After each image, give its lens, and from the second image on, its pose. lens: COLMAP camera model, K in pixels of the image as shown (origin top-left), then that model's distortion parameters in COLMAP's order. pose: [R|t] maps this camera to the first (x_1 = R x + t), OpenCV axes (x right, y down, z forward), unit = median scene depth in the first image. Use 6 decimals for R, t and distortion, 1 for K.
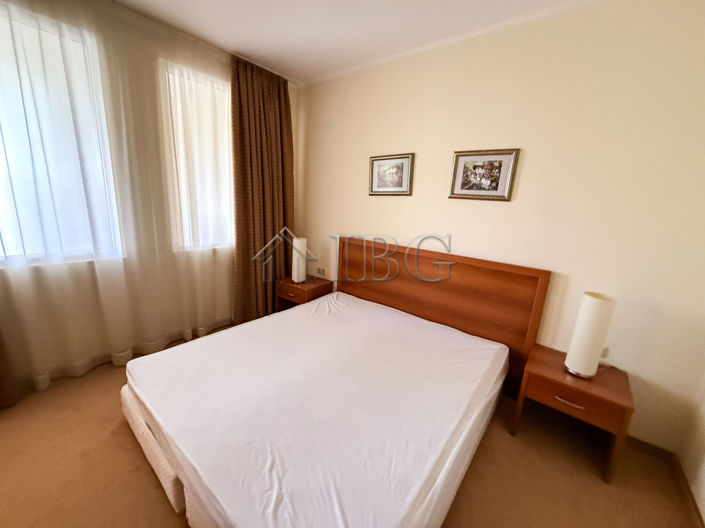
lens RADIAL K [[281.7, 0, 349.7], [0, 281.7, 264.3], [0, 0, 1]] dist [-0.000073, -0.000113]
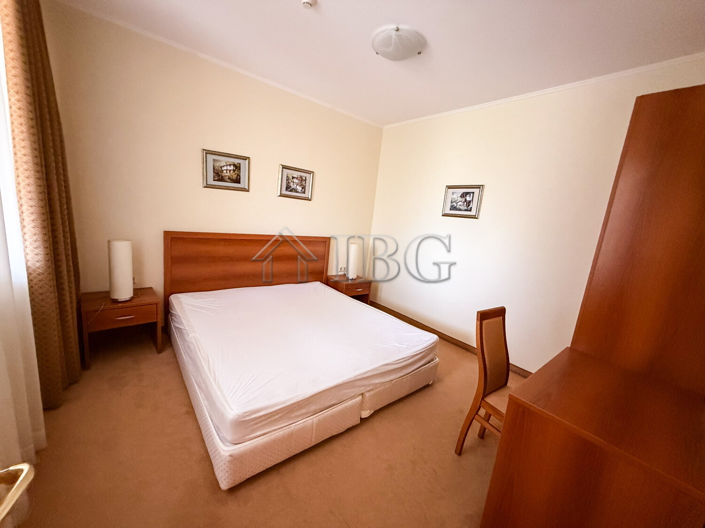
lens RADIAL K [[281.7, 0, 349.7], [0, 281.7, 264.3], [0, 0, 1]] dist [-0.000073, -0.000113]
pose [[0.208508, -0.210340, 0.955134, -1.070907], [0.128835, 0.973996, 0.186369, -0.123439], [-0.969498, 0.084195, 0.230186, 0.363533]]
